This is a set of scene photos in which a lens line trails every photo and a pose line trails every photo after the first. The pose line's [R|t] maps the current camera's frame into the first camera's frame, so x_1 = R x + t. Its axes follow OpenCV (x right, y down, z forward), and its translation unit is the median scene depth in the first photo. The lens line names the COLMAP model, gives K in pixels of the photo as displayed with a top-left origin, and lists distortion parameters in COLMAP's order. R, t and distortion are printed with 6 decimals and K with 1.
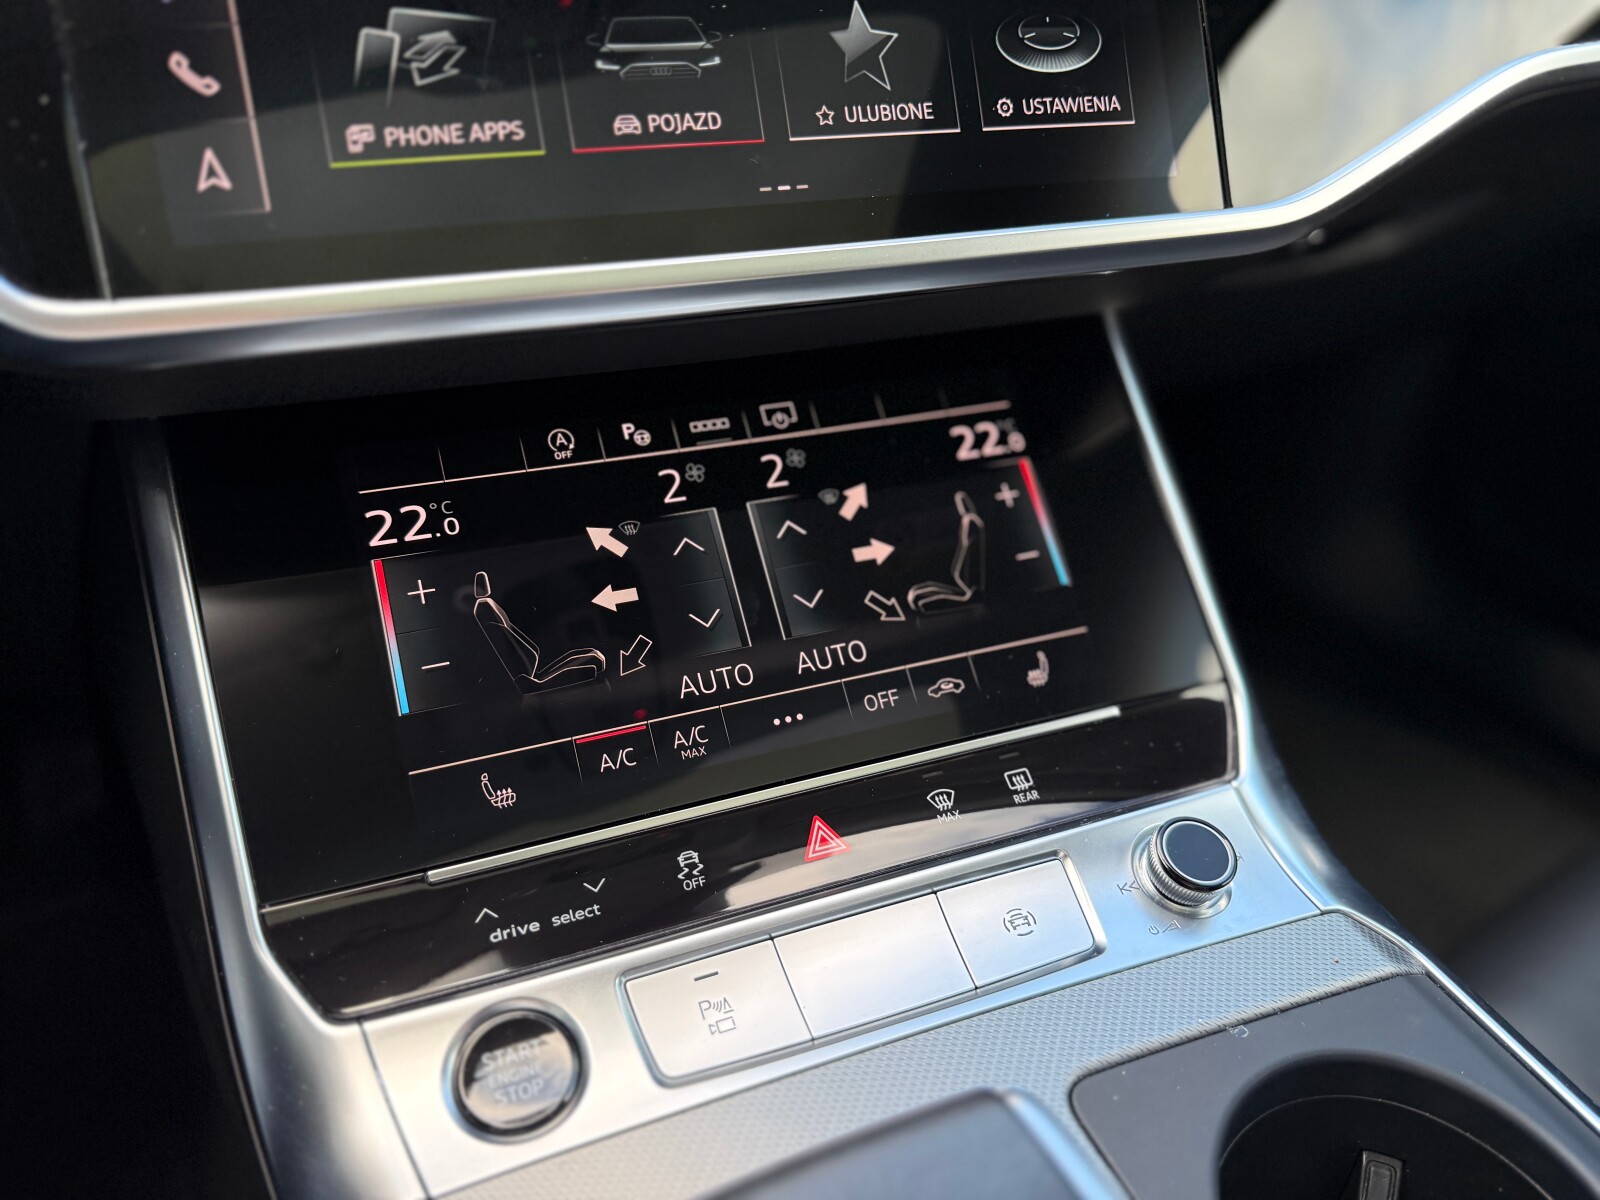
lens RADIAL K [[1158.1, 0, 802.5], [0, 1158.1, 601.1], [0, 0, 1]] dist [0.189242, -0.474013]
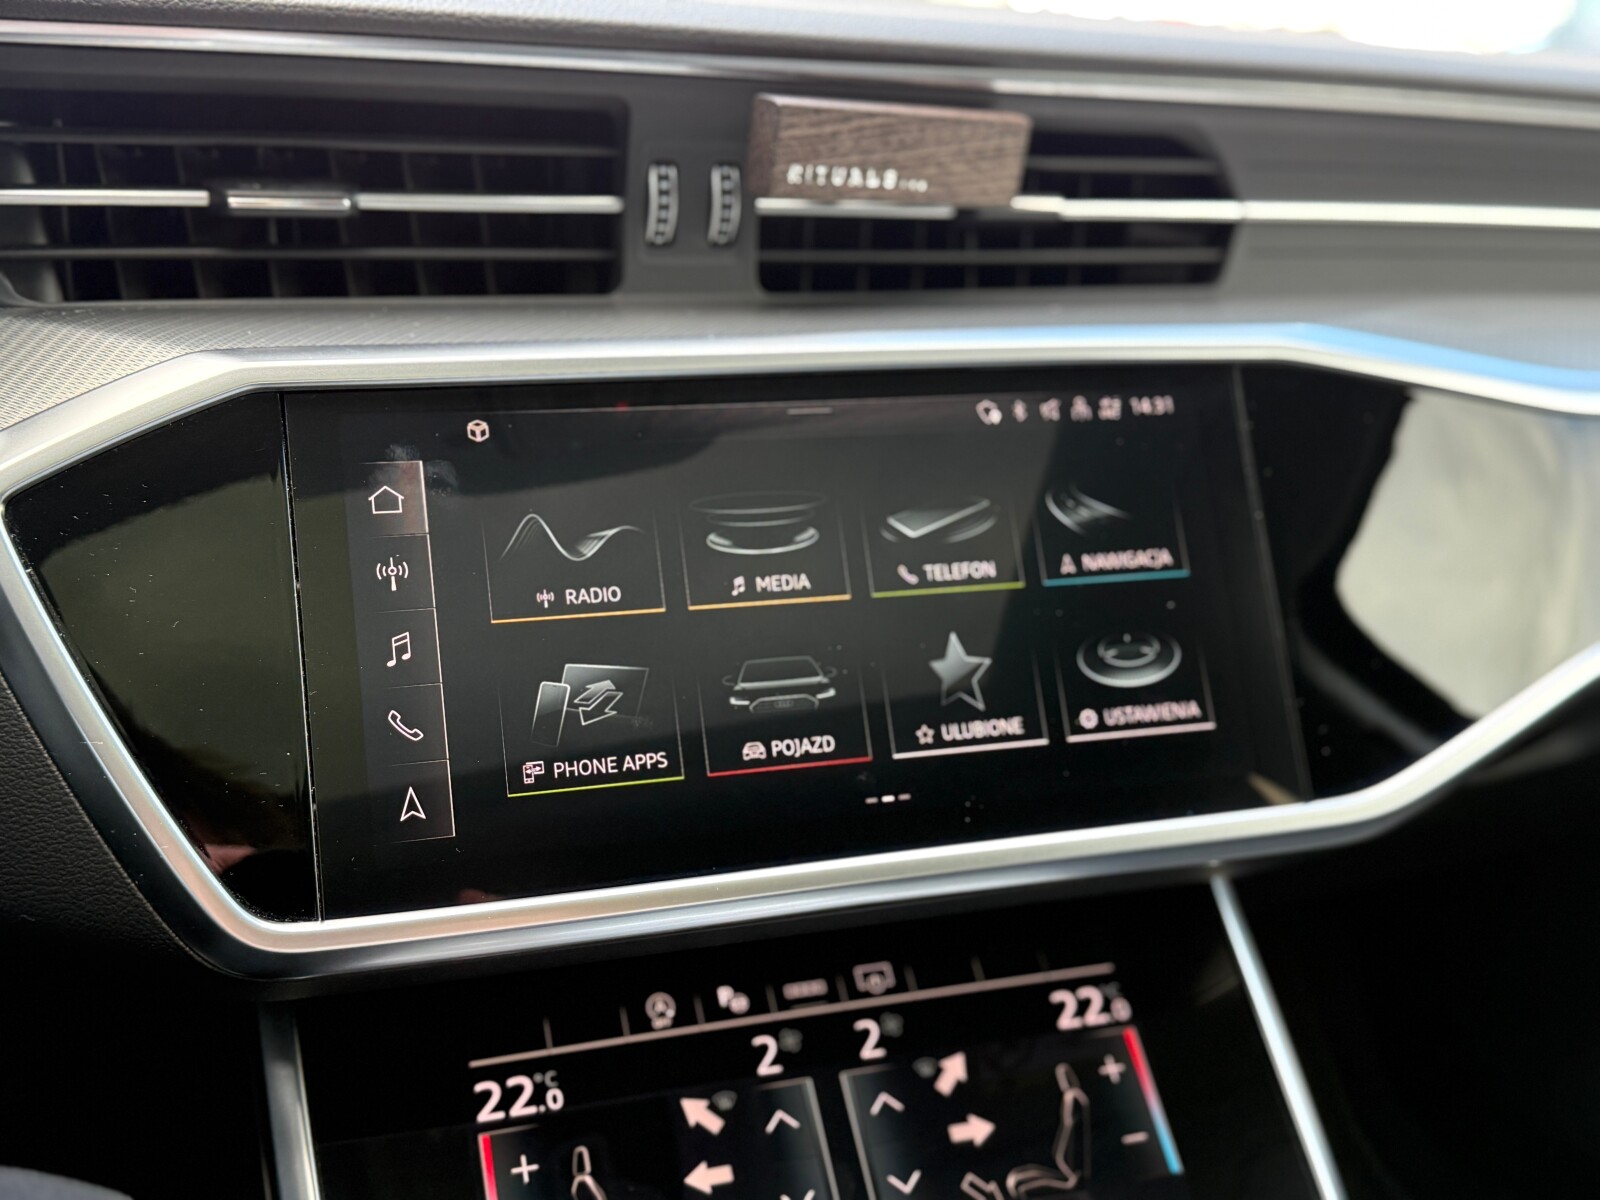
lens RADIAL K [[1749.8, 0, 799.8], [0, 1749.8, 593.9], [0, 0, 1]] dist [0.207802, -0.523677]
pose [[0.998943, 0.016464, -0.042910, -0.026338], [-0.027420, 0.962771, -0.268923, -0.073332], [0.036885, 0.269815, 0.962205, -0.563239]]
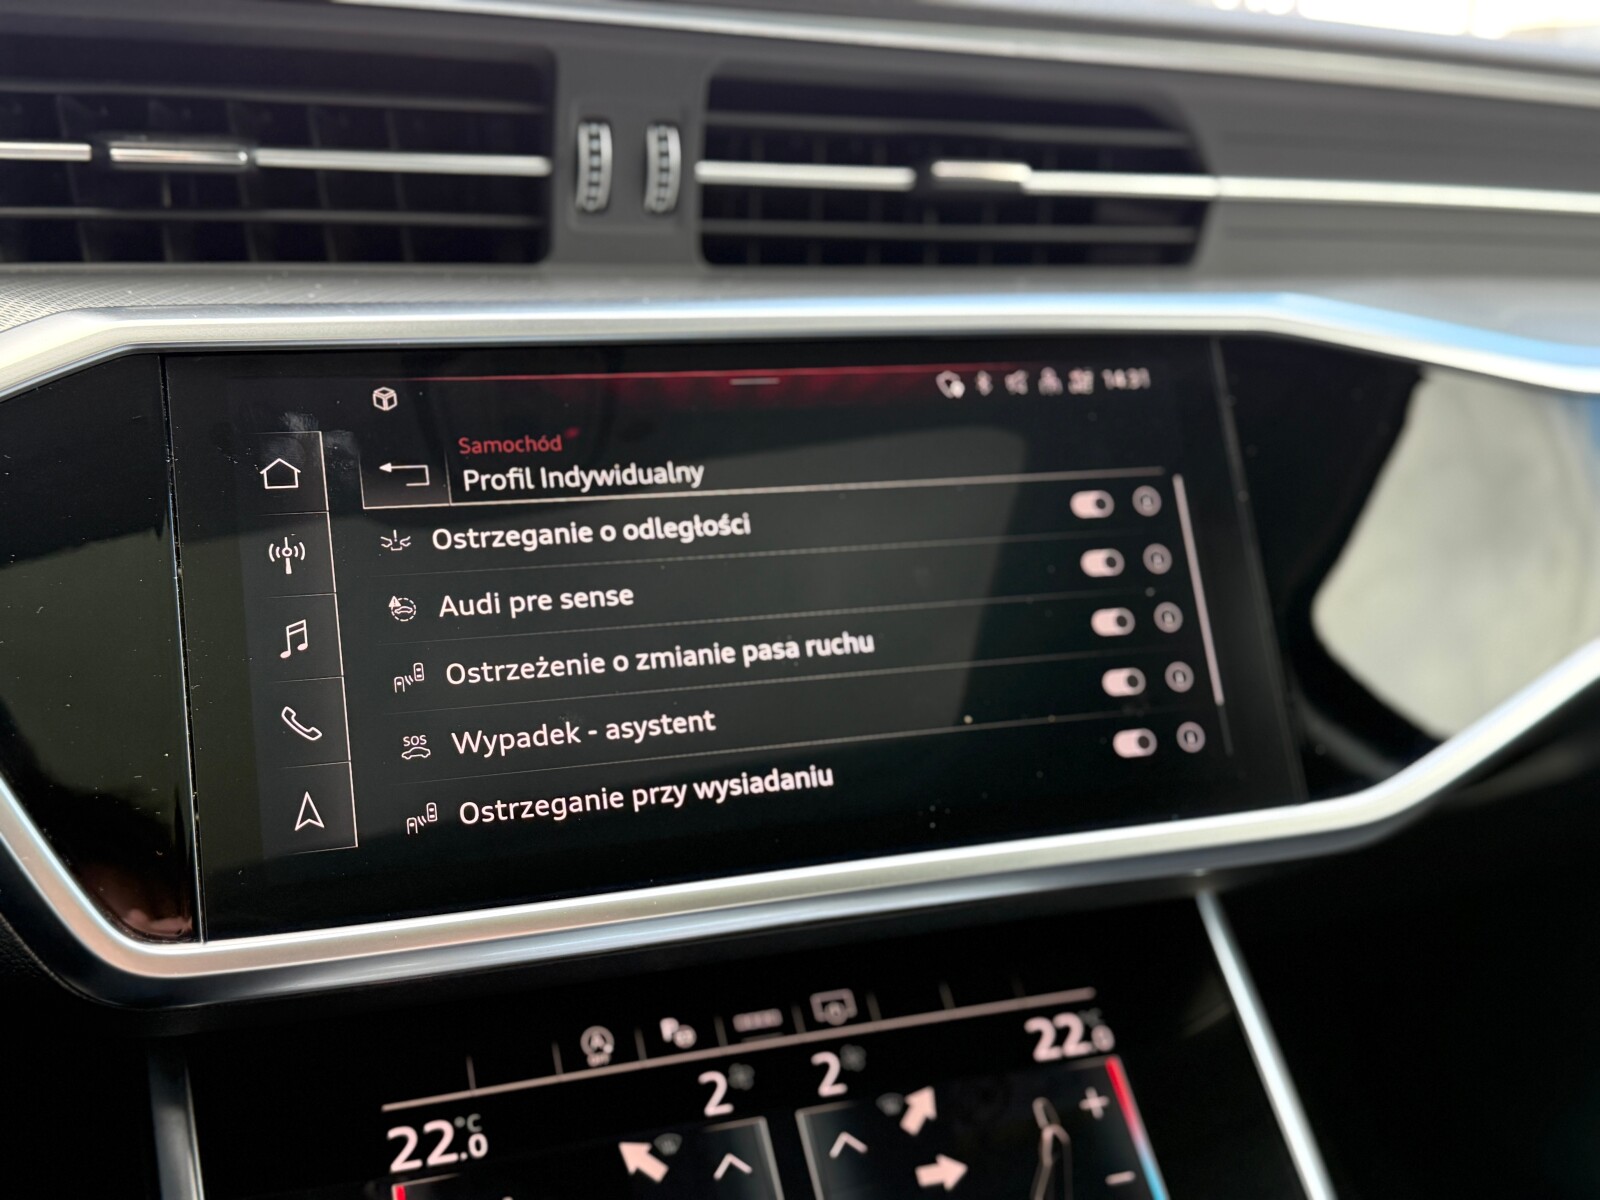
lens RADIAL K [[1746.3, 0, 808.9], [0, 1746.3, 607.1], [0, 0, 1]] dist [0.212975, -0.567001]
pose [[0.999754, 0.004668, -0.021687, -0.012450], [-0.010904, 0.954764, -0.297165, -0.052736], [0.019319, 0.297328, 0.954580, -0.419611]]
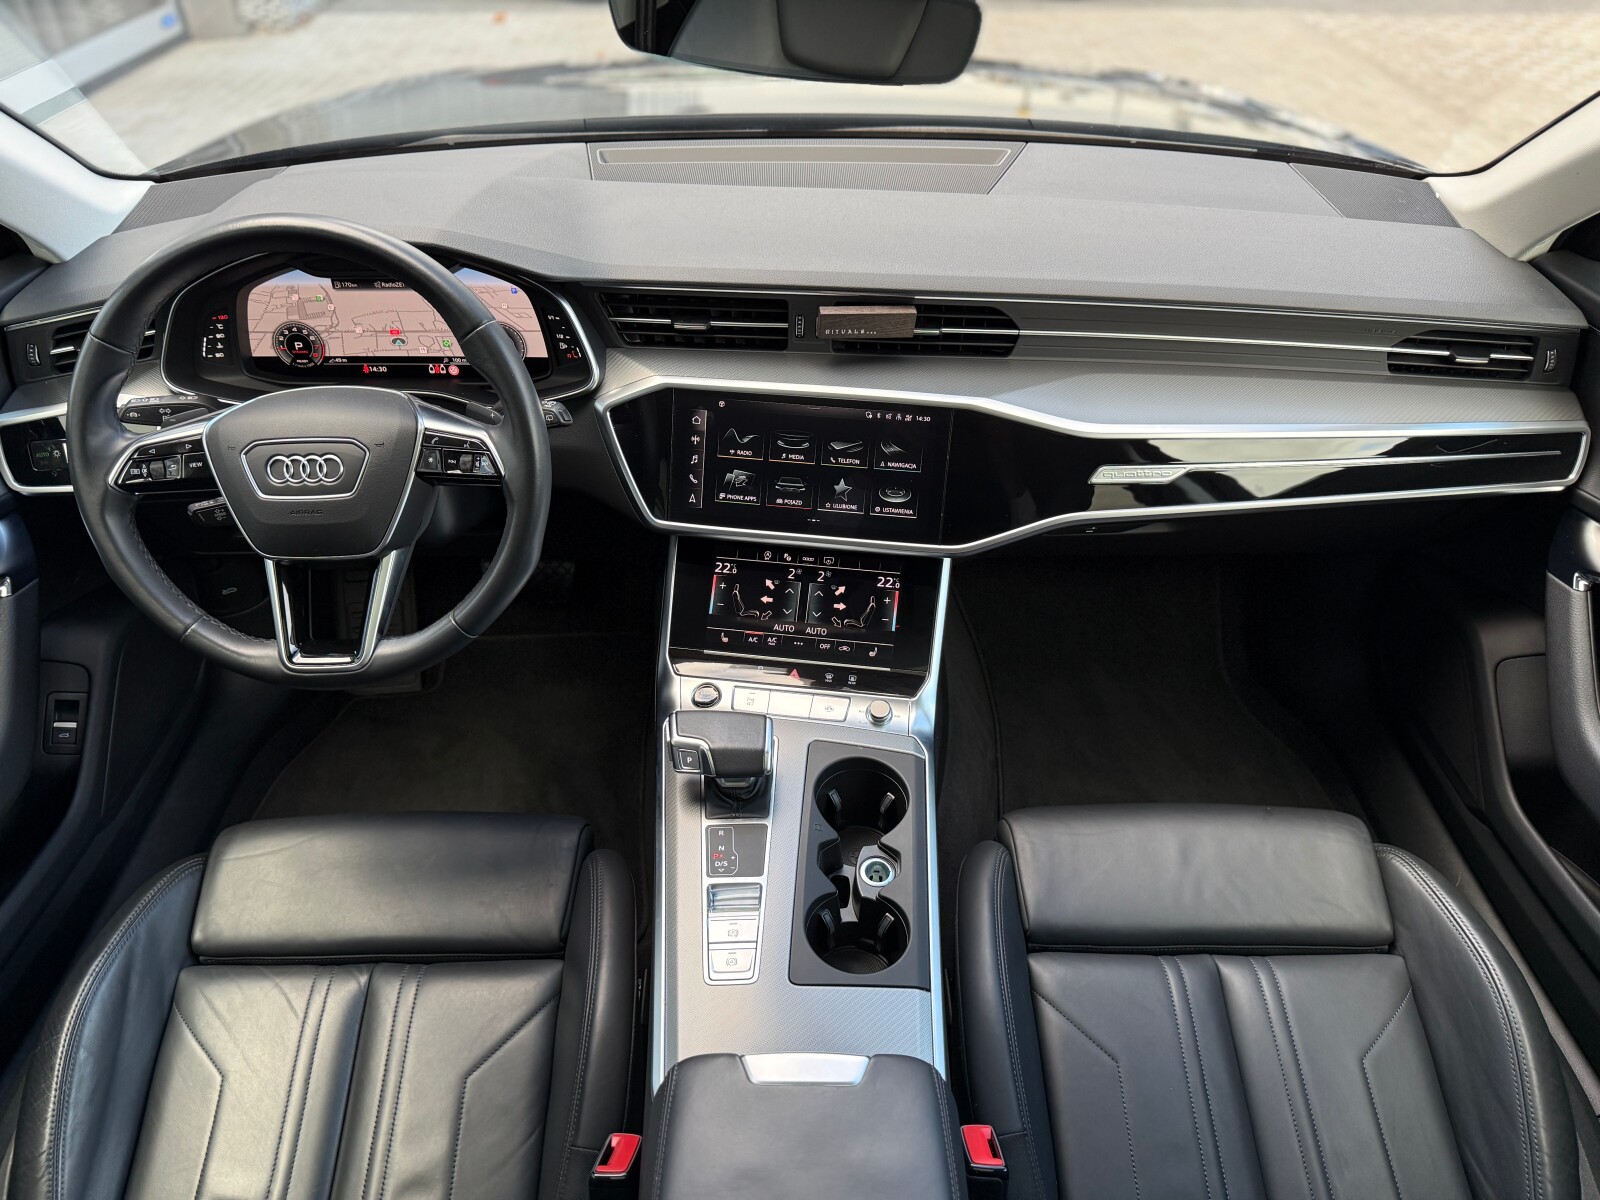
lens RADIAL K [[1123.1, 0, 791.5], [0, 1123.1, 609.4], [0, 0, 1]] dist [0.133919, -0.210646]
pose [[0.868189, 0.290284, -0.402470, 1.362291], [-0.245619, 0.956110, 0.159764, -0.563776], [0.431183, -0.039851, 0.901384, -2.226770]]
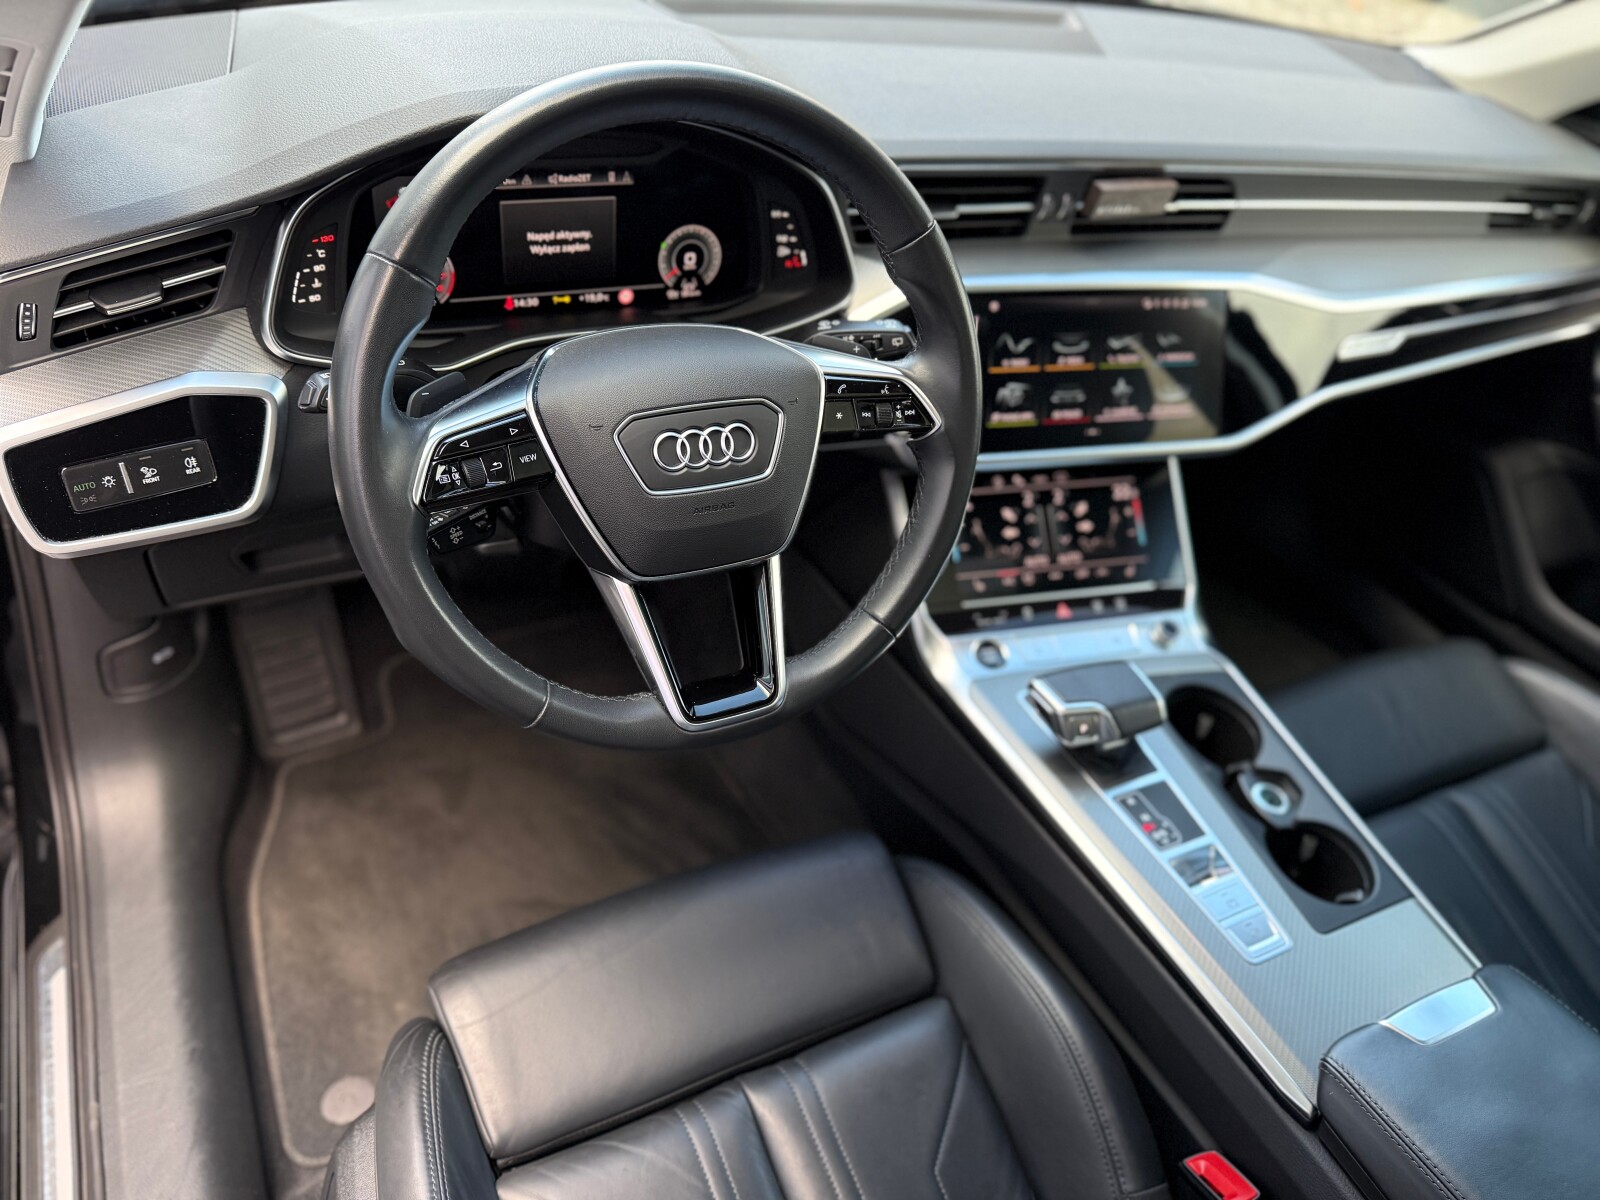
lens RADIAL K [[1123.1, 0, 791.5], [0, 1123.1, 609.4], [0, 0, 1]] dist [0.133919, -0.210646]
pose [[0.990995, 0.132317, 0.020510, -0.793386], [-0.133896, 0.979885, 0.147978, -0.176779], [-0.000517, -0.149392, 0.988778, -2.160479]]
